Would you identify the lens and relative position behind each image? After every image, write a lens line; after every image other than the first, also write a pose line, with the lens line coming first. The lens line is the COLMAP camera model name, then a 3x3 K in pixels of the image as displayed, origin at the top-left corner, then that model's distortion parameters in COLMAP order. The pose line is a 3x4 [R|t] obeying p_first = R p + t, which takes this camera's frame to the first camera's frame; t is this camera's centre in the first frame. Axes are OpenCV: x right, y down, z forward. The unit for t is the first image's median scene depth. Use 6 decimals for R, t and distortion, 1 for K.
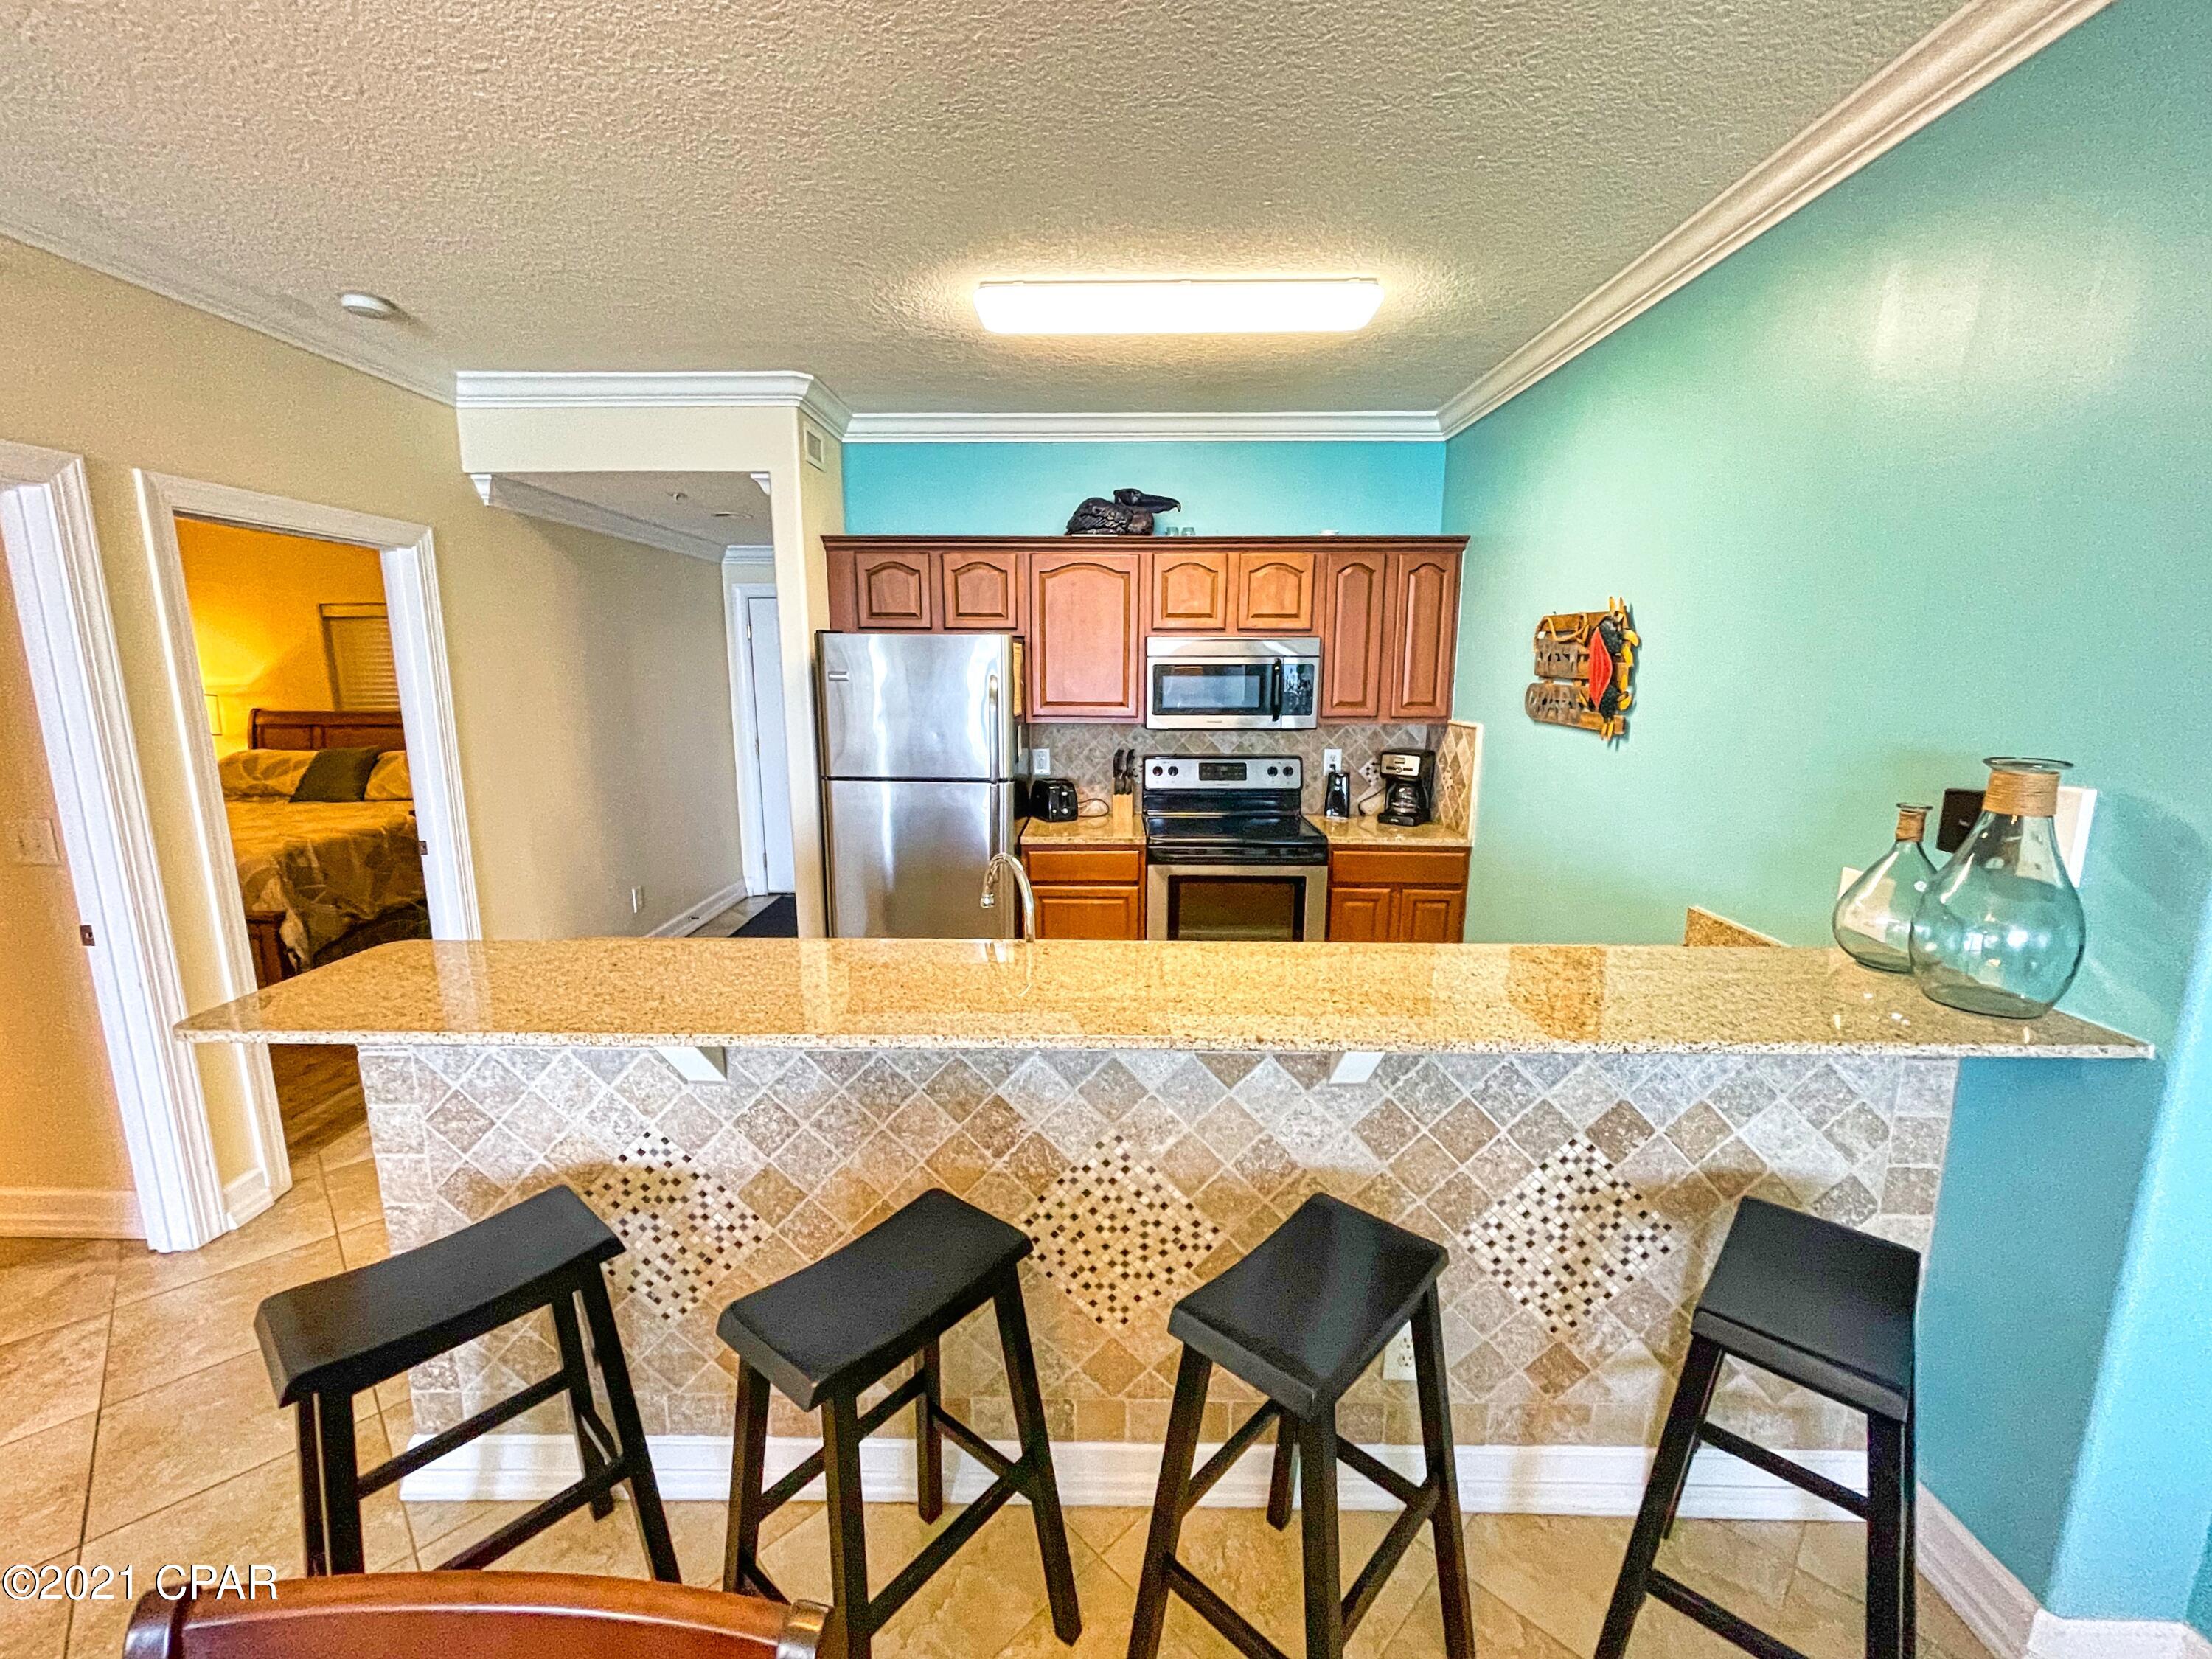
lens RADIAL K [[904.2, 0, 1106.0], [0, 904.2, 829.5], [0, 0, 1]] dist [0.000910, 0.000134]
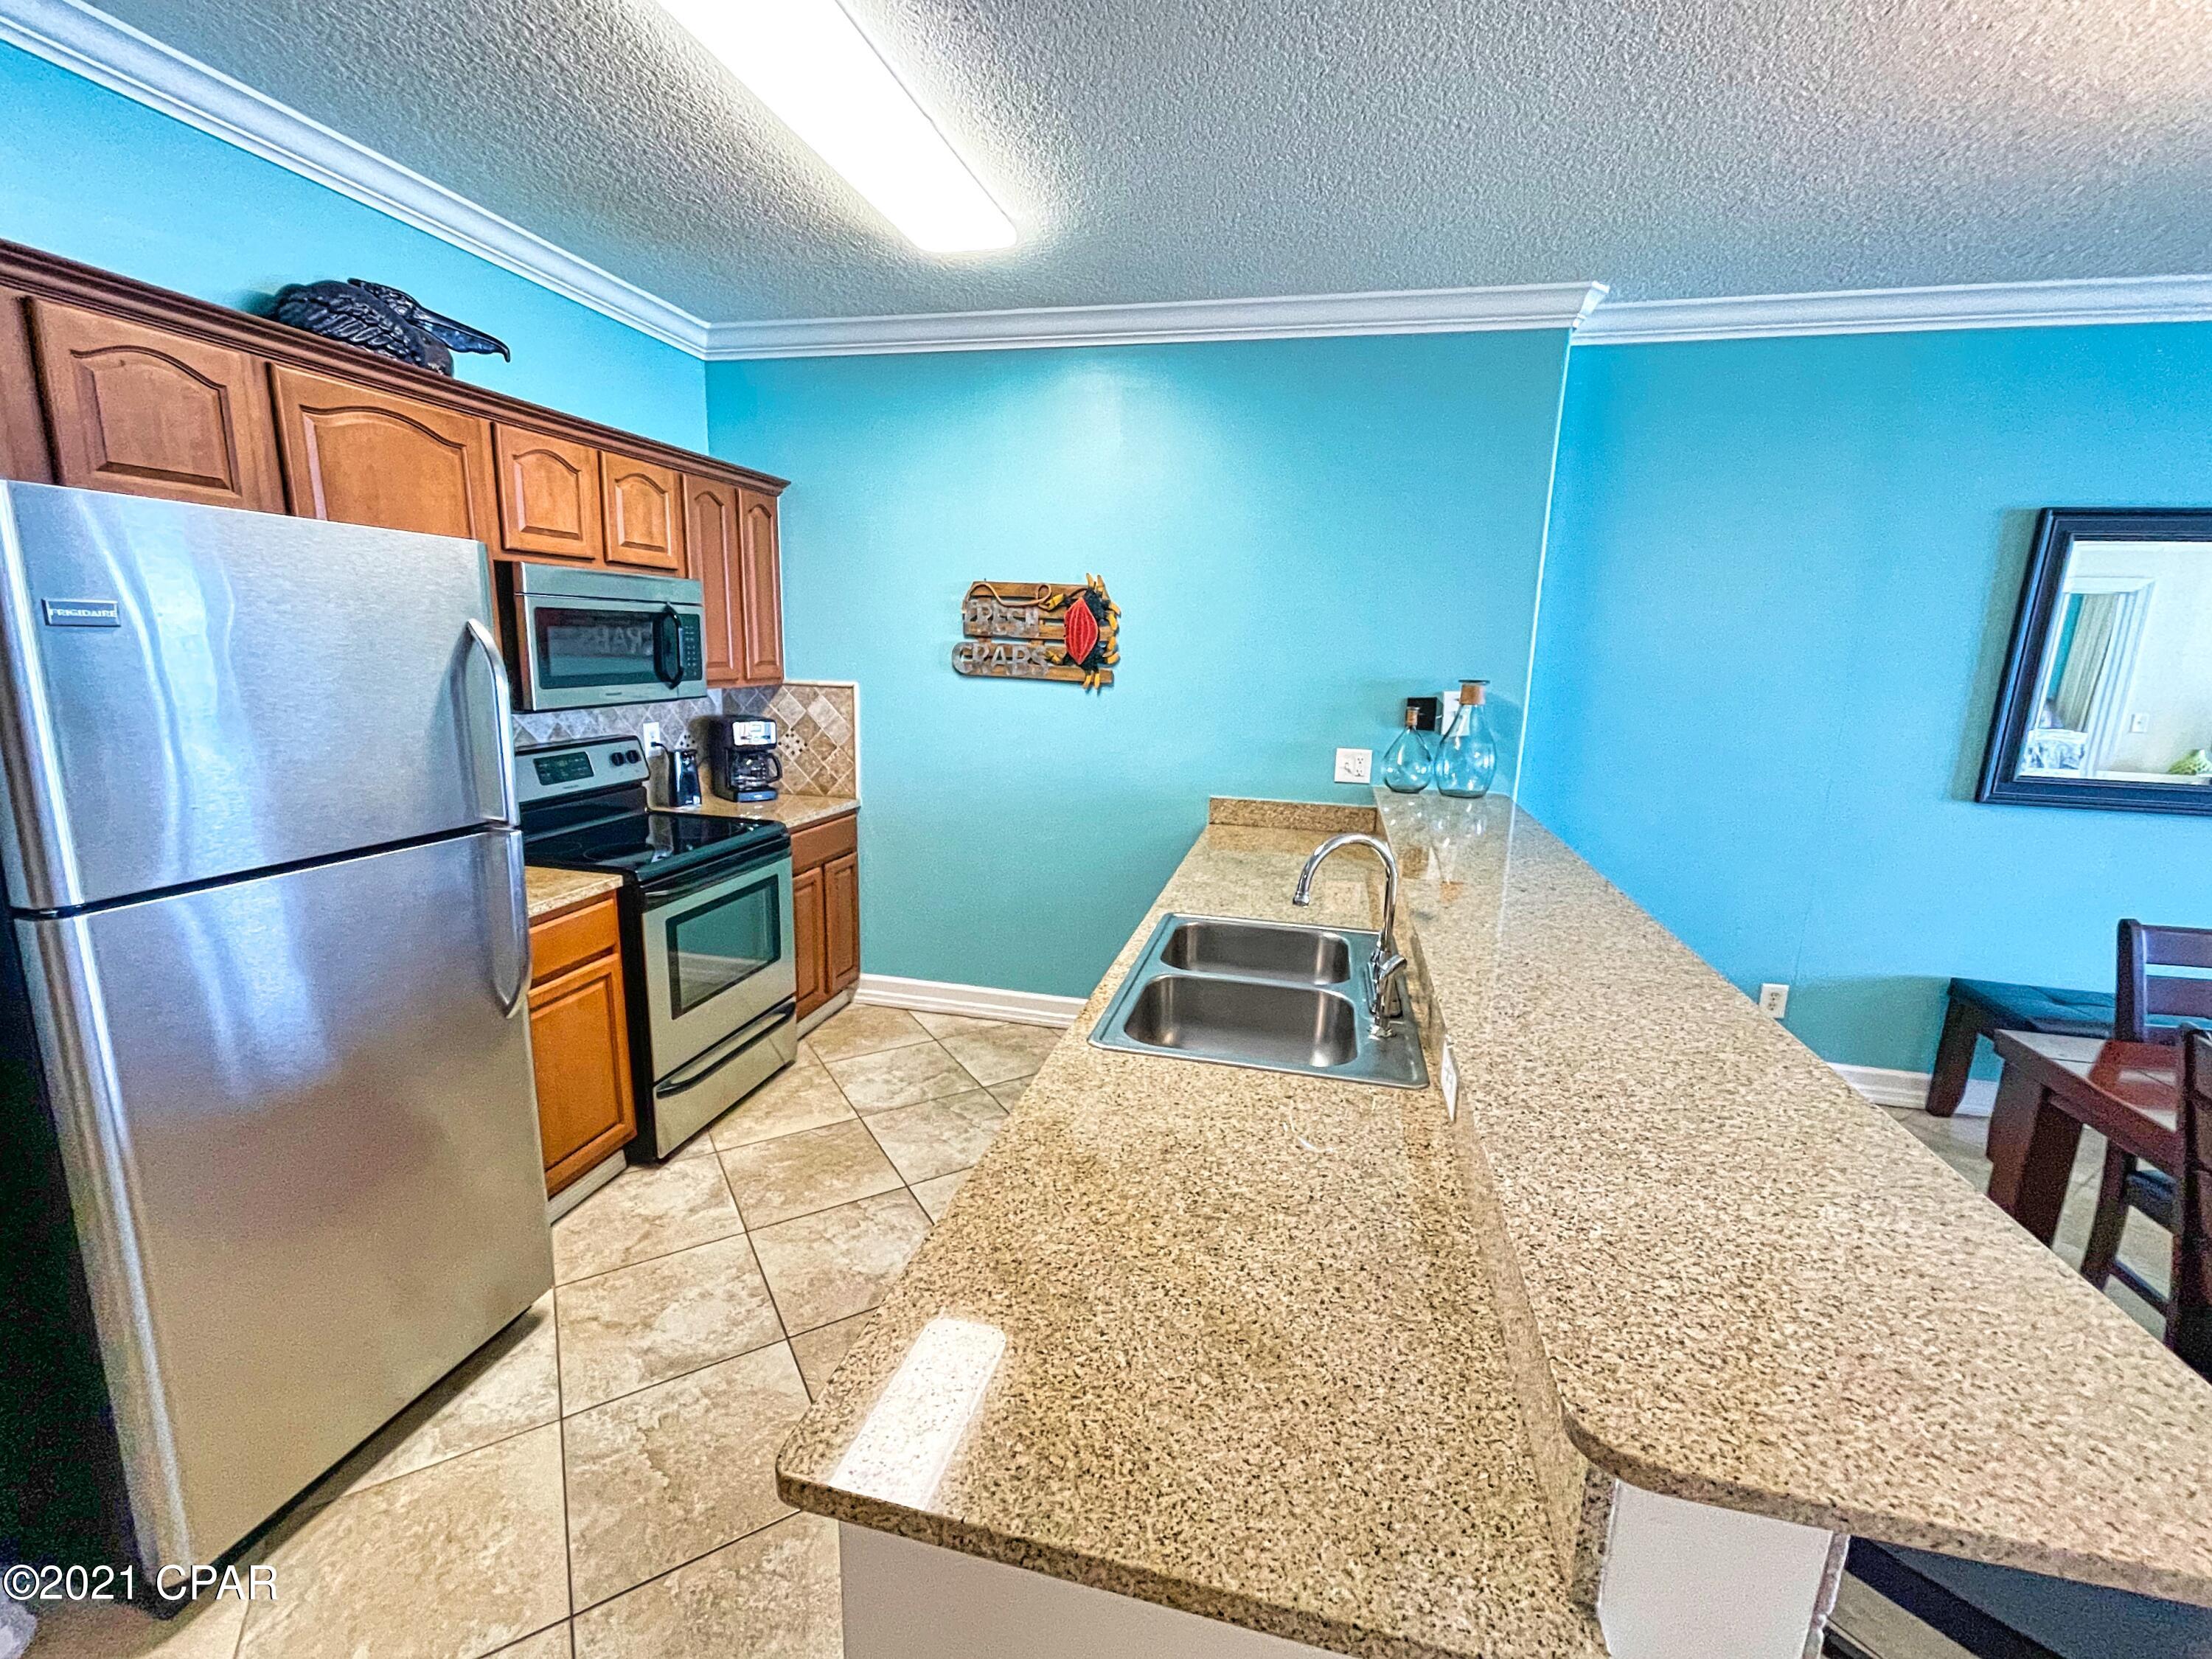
lens RADIAL K [[928.2, 0, 1107.1], [0, 928.2, 820.1], [0, 0, 1]] dist [0.010046, -0.005994]
pose [[0.216767, -0.179999, 0.959485, -0.511878], [0.147422, 0.977619, 0.150095, -0.078732], [-0.965028, 0.108914, 0.238451, 0.490509]]
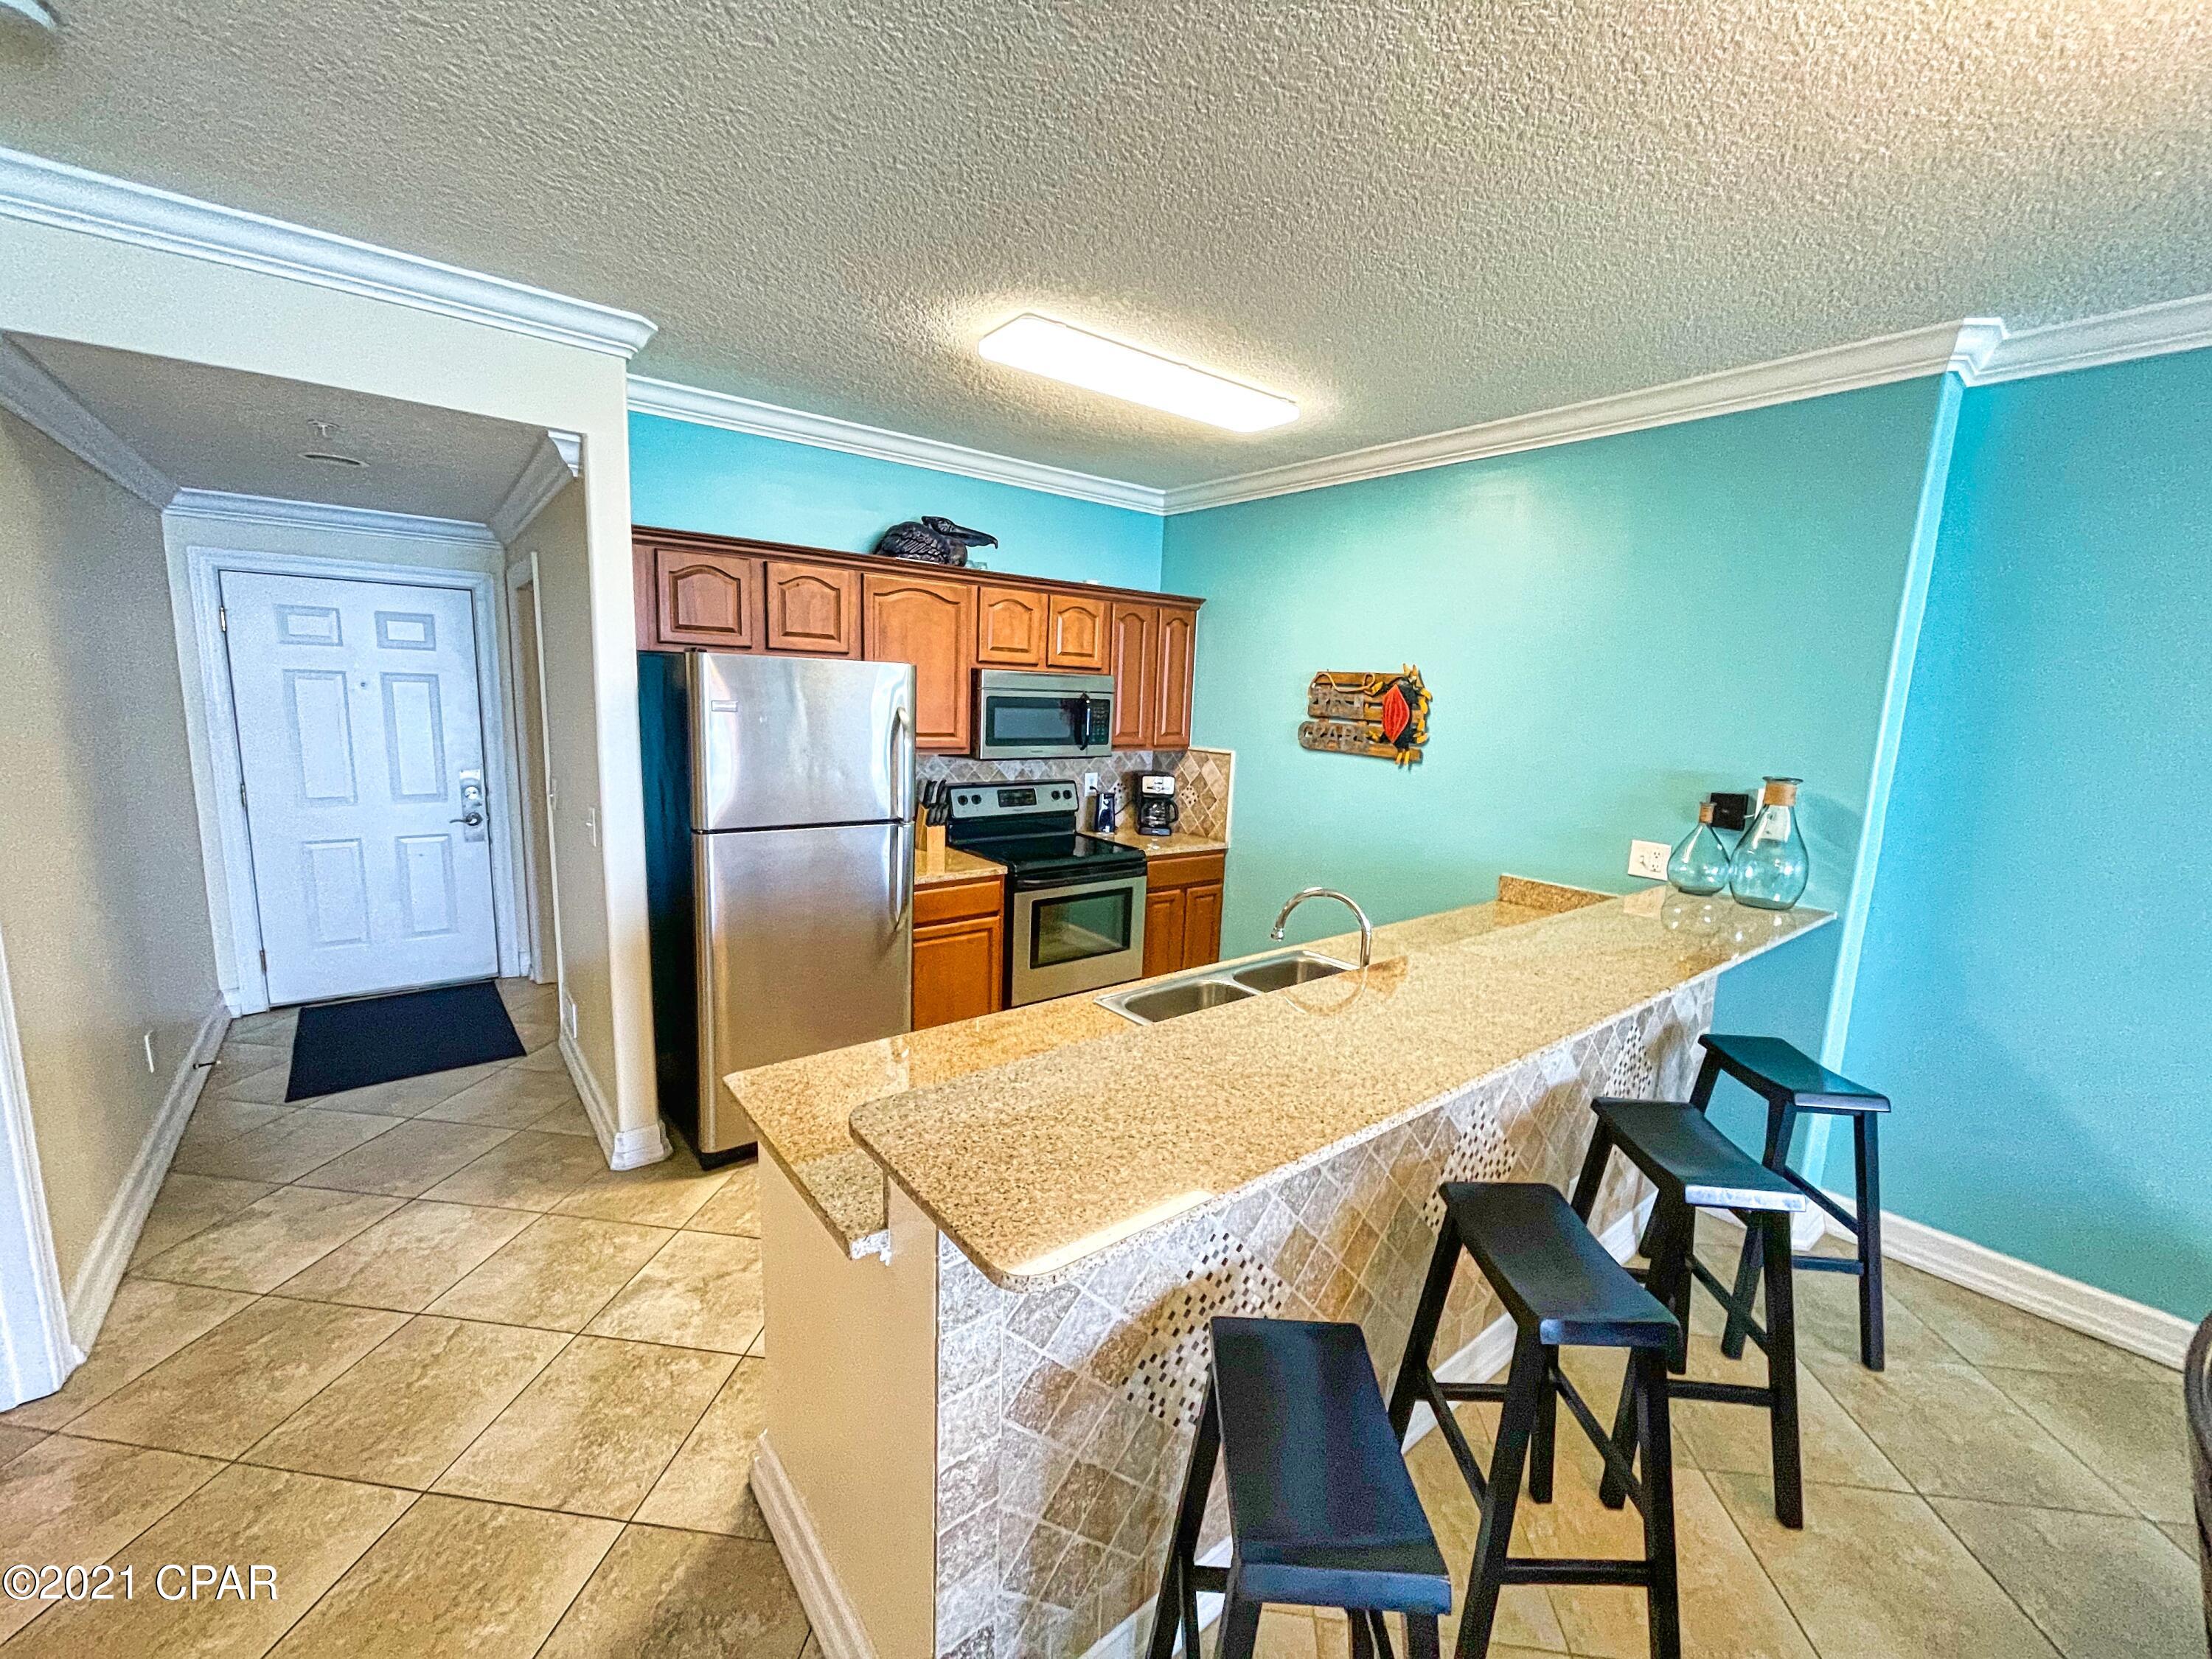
lens RADIAL K [[883.8, 0, 1103.5], [0, 883.8, 829.1], [0, 0, 1]] dist [-0.002748, -0.000001]
pose [[0.775899, -0.071200, 0.626826, -0.484751], [0.077965, 0.996816, 0.016720, -0.041351], [-0.626021, 0.035898, 0.778980, 0.156556]]
